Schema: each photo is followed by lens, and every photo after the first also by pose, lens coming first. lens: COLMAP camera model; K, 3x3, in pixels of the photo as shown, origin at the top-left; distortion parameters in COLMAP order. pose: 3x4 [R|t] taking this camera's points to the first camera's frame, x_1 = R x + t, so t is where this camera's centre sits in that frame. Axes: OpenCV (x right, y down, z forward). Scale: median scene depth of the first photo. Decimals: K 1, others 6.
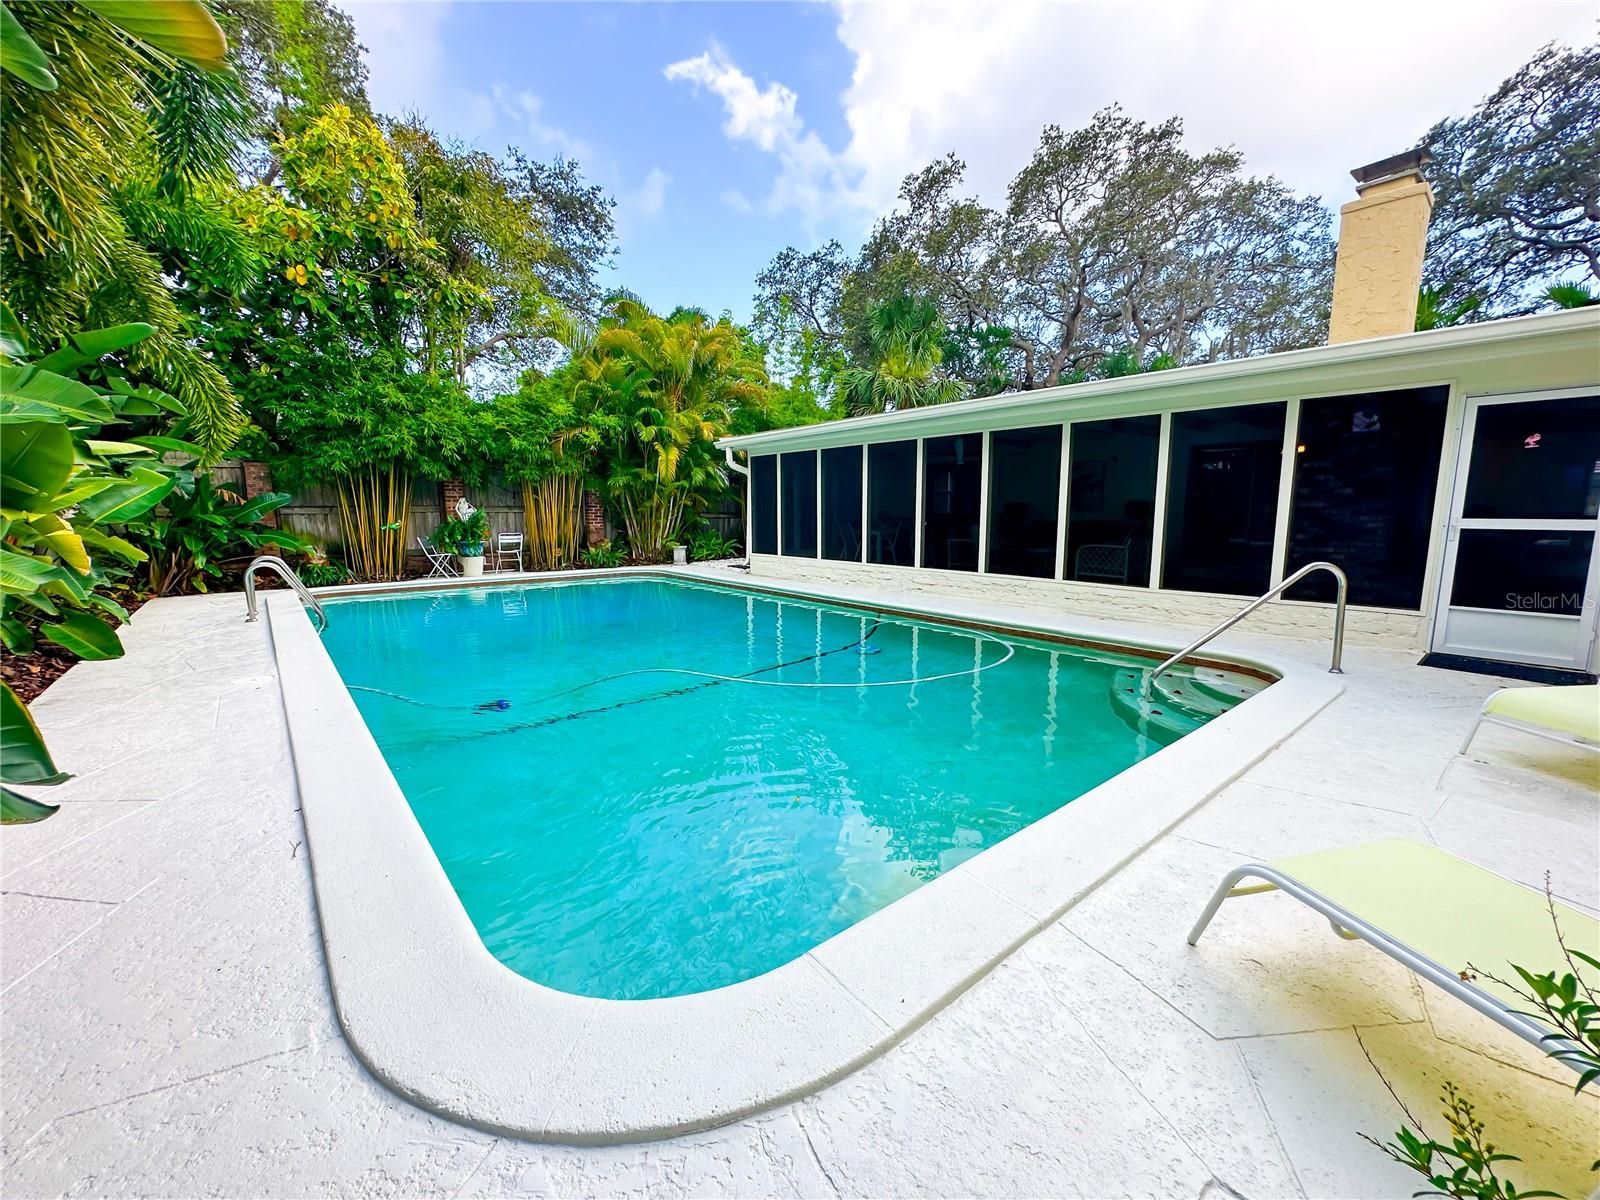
lens RADIAL K [[639.5, 0, 787.2], [0, 639.5, 601.0], [0, 0, 1]] dist [-0.002742, 0.000248]
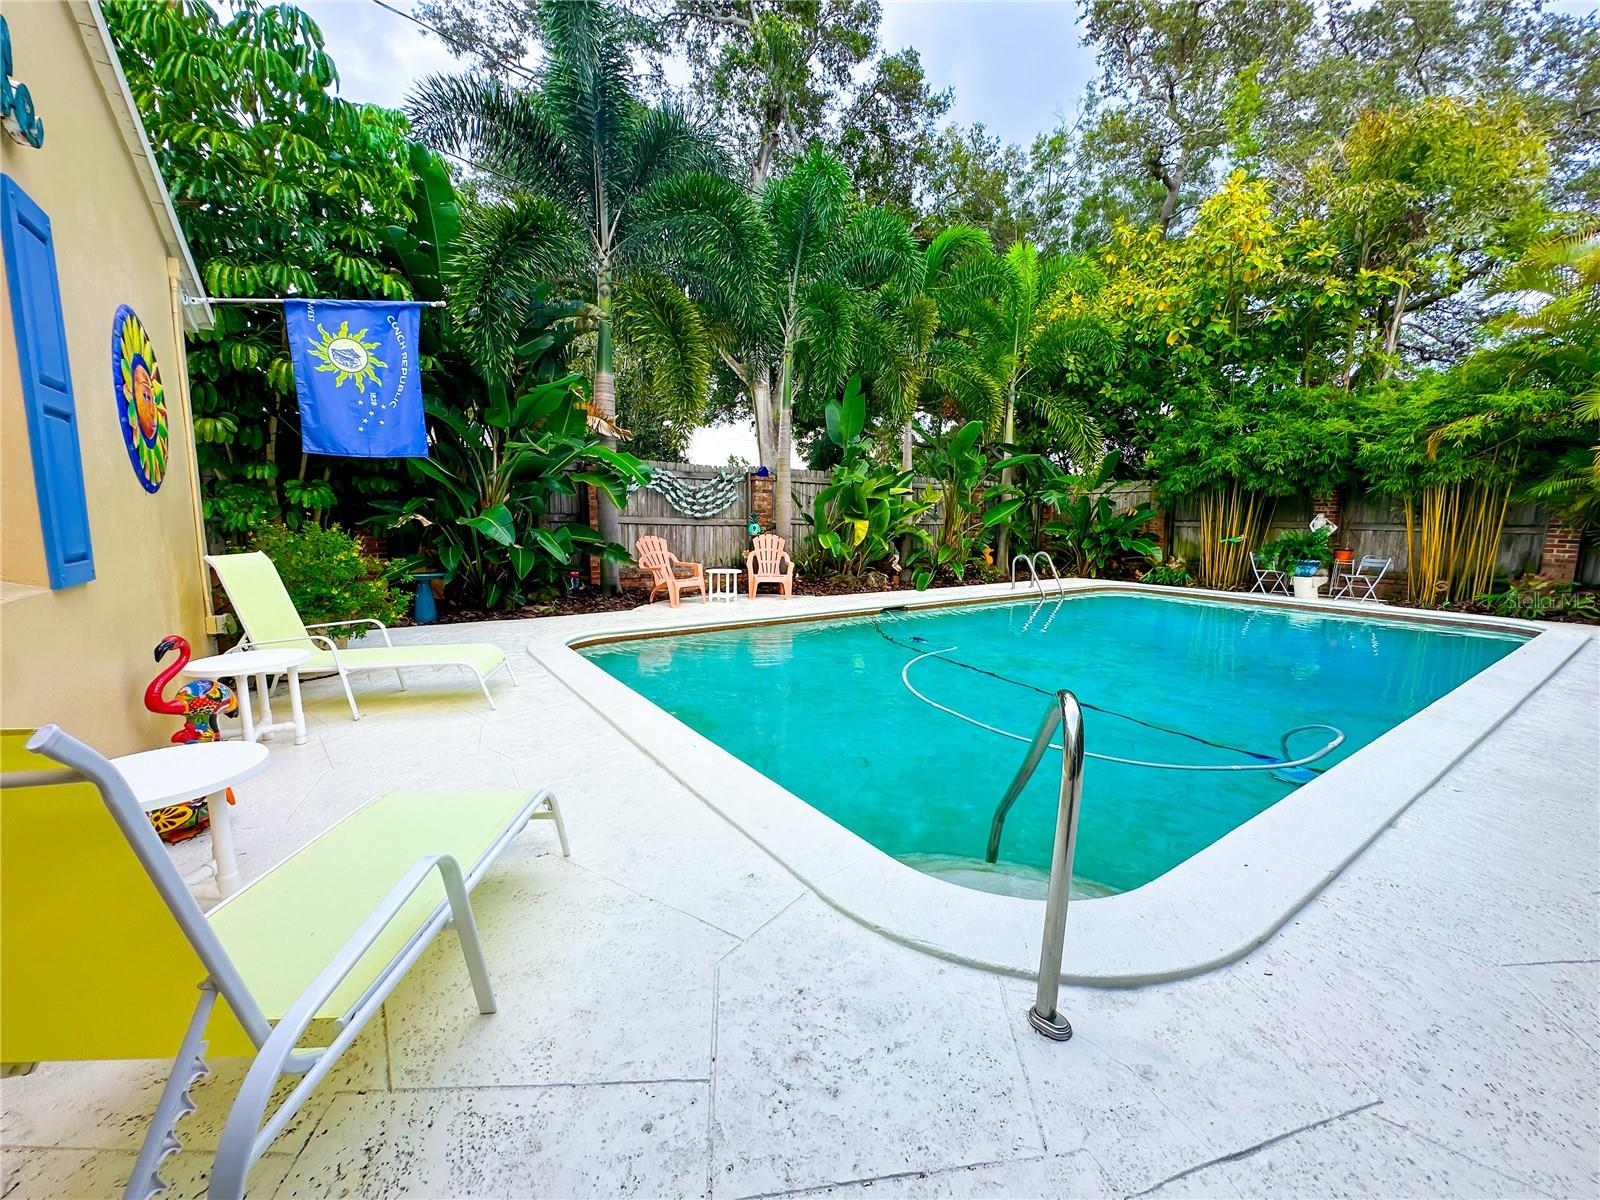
lens RADIAL K [[639.5, 0, 792.1], [0, 639.5, 606.5], [0, 0, 1]] dist [-0.002742, 0.000248]
pose [[-0.087027, 0.143226, -0.985856, 0.490809], [-0.158716, 0.974977, 0.155656, -0.053213], [0.983481, 0.170017, -0.062118, 0.334116]]
